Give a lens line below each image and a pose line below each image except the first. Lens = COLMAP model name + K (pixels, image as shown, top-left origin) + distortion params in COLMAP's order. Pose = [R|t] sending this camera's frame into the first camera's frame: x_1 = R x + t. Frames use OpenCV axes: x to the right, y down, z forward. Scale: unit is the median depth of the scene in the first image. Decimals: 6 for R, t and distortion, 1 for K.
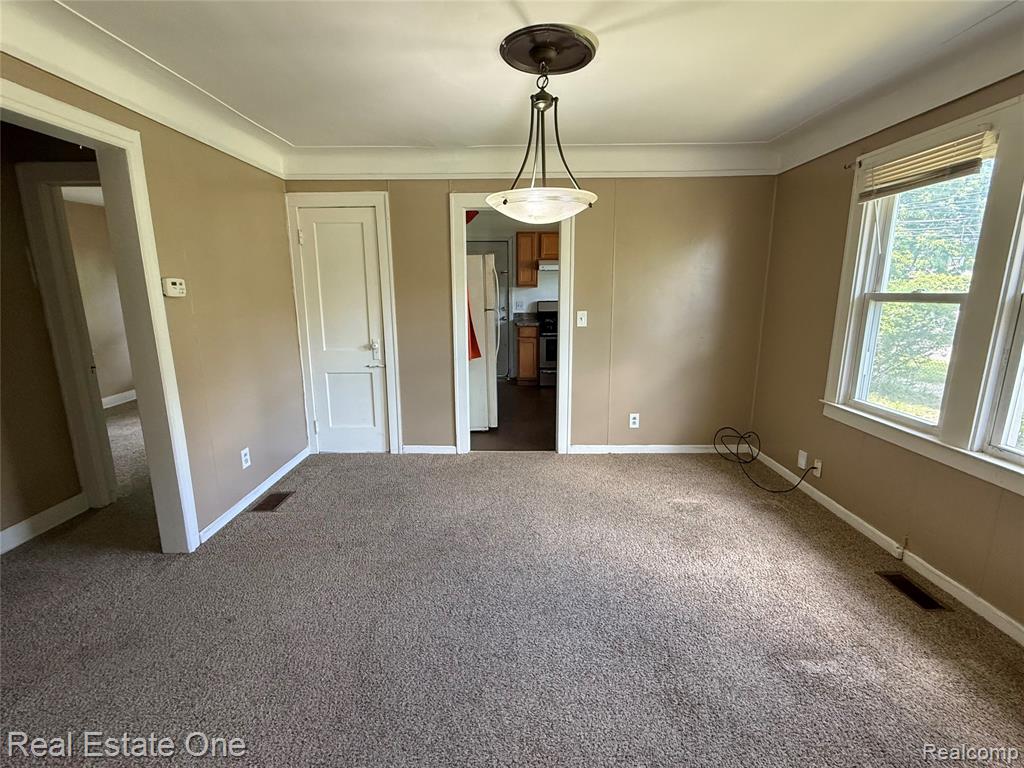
lens RADIAL K [[465.7, 0, 512.0], [0, 465.7, 384.0], [0, 0, 1]] dist [-0.002802, -0.000388]
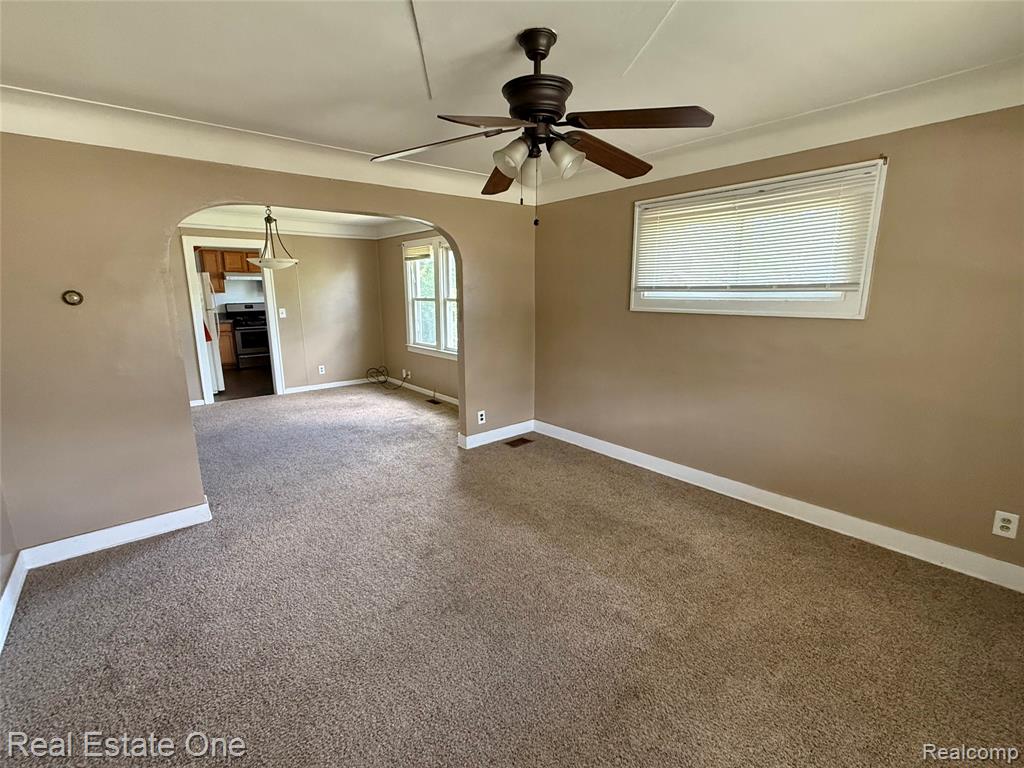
lens RADIAL K [[465.7, 0, 512.0], [0, 465.7, 384.0], [0, 0, 1]] dist [-0.002802, -0.000388]
pose [[0.766963, -0.125344, 0.629331, -0.313128], [0.125922, 0.991067, 0.043931, 0.150500], [-0.629215, 0.045554, 0.775895, -0.855007]]
